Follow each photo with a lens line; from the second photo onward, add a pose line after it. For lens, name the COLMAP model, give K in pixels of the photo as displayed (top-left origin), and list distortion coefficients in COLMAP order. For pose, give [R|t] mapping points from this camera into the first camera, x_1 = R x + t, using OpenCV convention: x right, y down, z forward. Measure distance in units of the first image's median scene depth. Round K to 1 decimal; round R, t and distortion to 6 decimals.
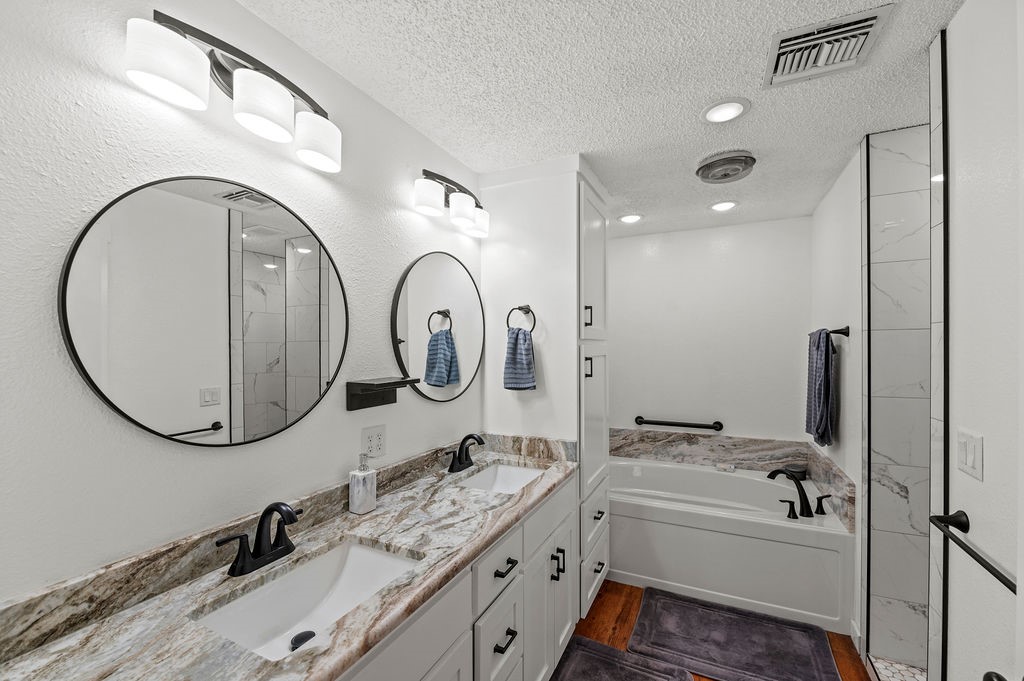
lens RADIAL K [[413.5, 0, 515.1], [0, 413.5, 346.0], [0, 0, 1]] dist [-0.007145, -0.000304]
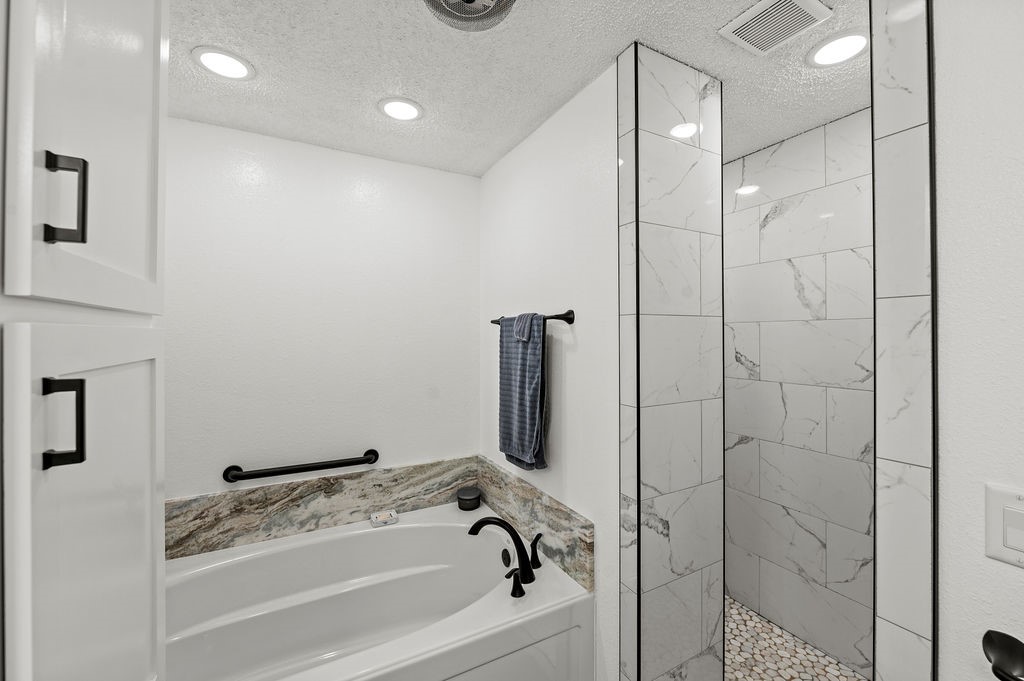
lens RADIAL K [[413.5, 0, 517.8], [0, 413.5, 336.1], [0, 0, 1]] dist [-0.007145, -0.000304]
pose [[0.582898, 0.006366, 0.812520, 0.093554], [-0.006993, 0.999972, -0.002818, 0.001497], [-0.812515, -0.004039, 0.582926, 0.442426]]
